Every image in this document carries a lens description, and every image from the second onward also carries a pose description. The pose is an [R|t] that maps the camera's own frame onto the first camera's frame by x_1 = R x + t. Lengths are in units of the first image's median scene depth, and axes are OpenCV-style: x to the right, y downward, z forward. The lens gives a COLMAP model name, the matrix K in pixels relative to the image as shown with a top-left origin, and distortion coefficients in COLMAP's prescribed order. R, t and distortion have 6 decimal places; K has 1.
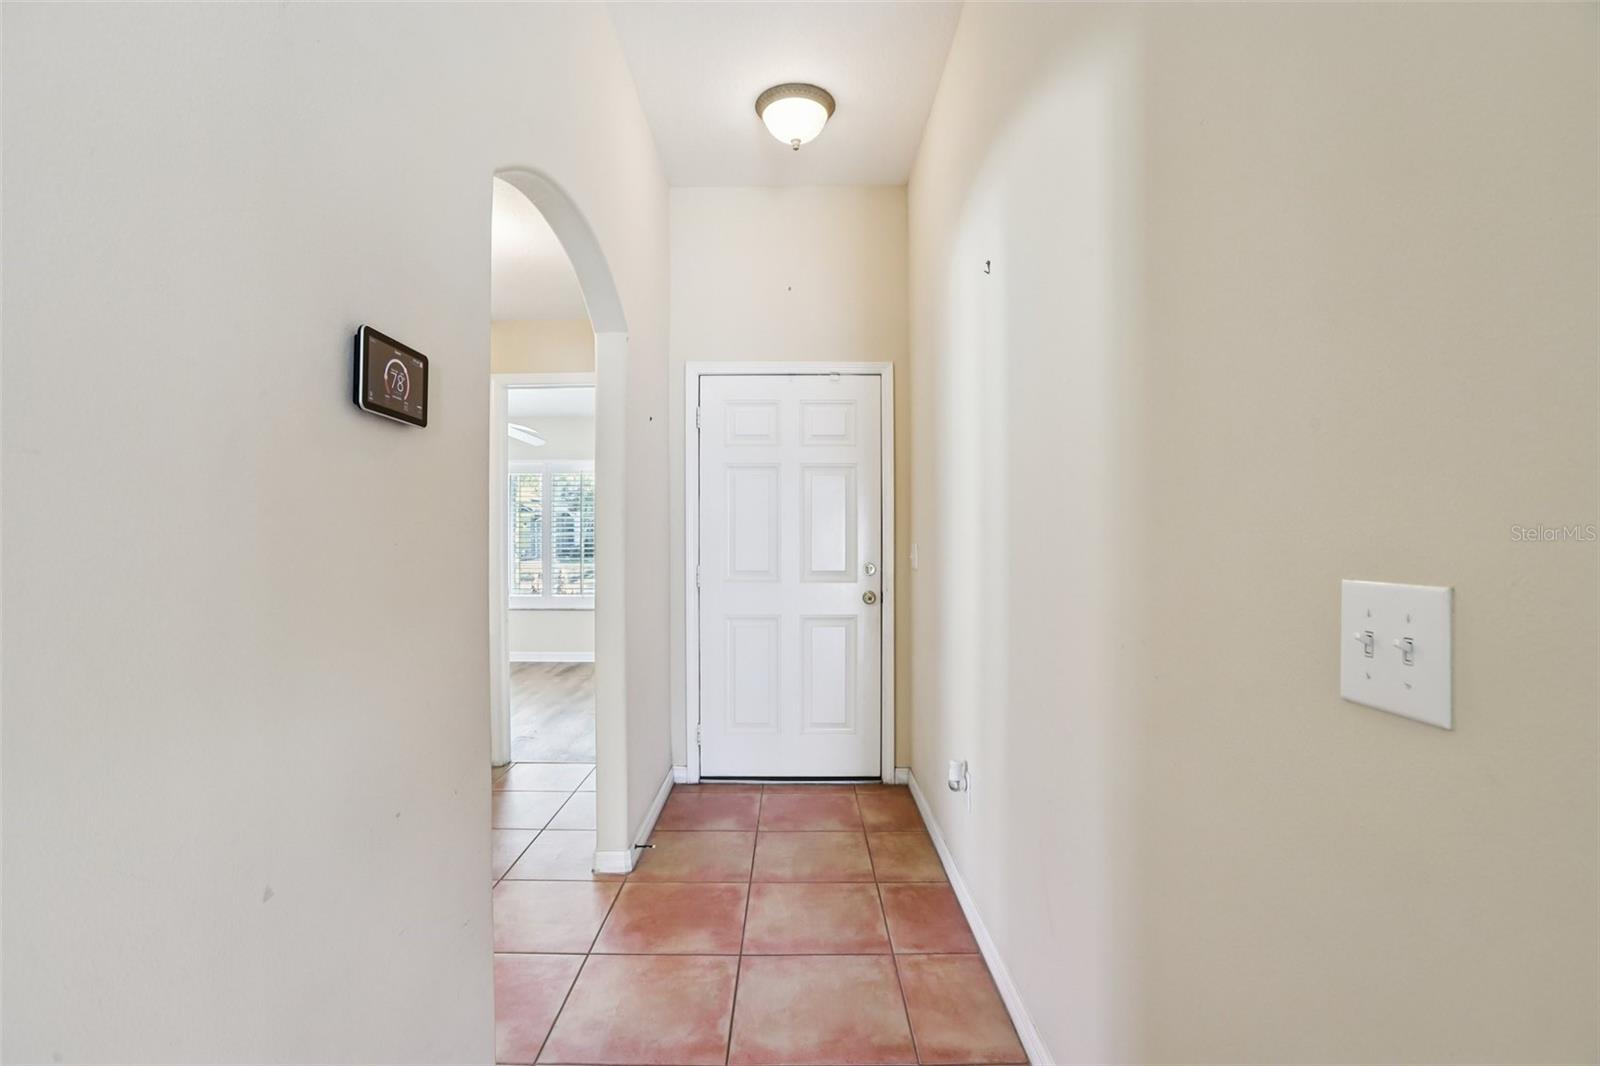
lens RADIAL K [[716.4, 0, 800.0], [0, 716.4, 533.0], [0, 0, 1]] dist [-0.071821, 0.024359]
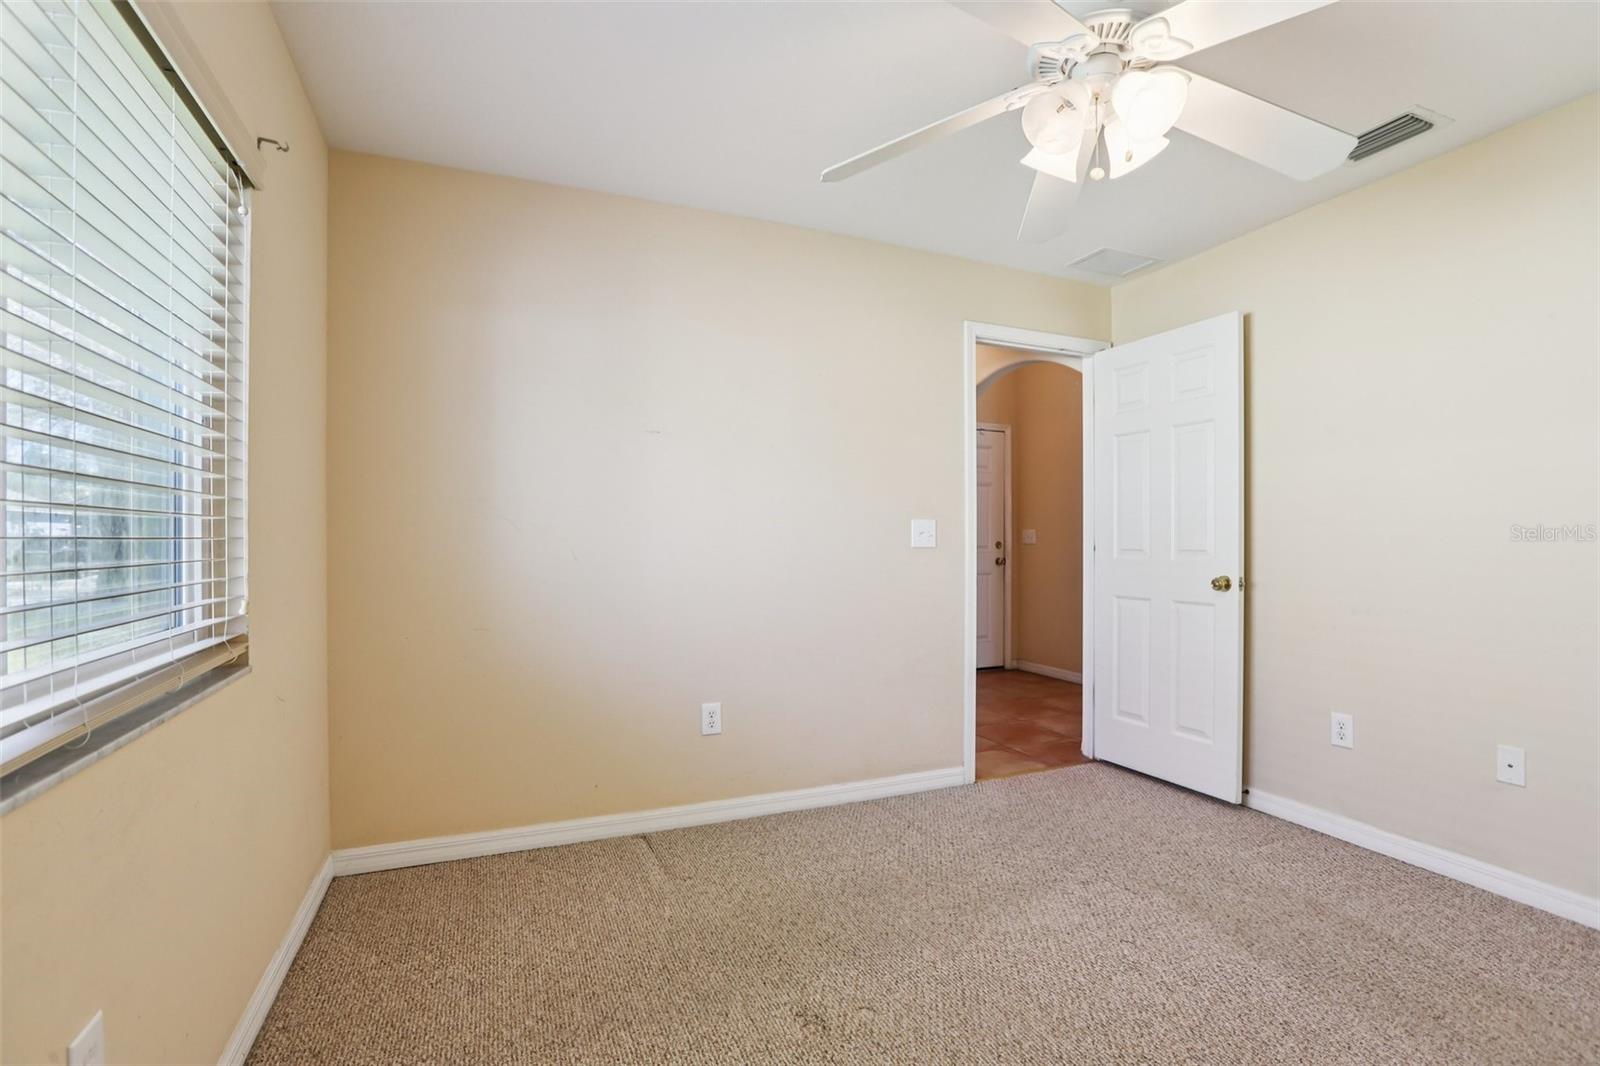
lens RADIAL K [[716.4, 0, 800.0], [0, 716.4, 533.0], [0, 0, 1]] dist [-0.071821, 0.024359]
pose [[0.924404, 0.001611, 0.381412, -1.006865], [-0.002840, 0.999992, 0.002660, 0.018456], [-0.381404, -0.003542, 0.924401, -0.405676]]
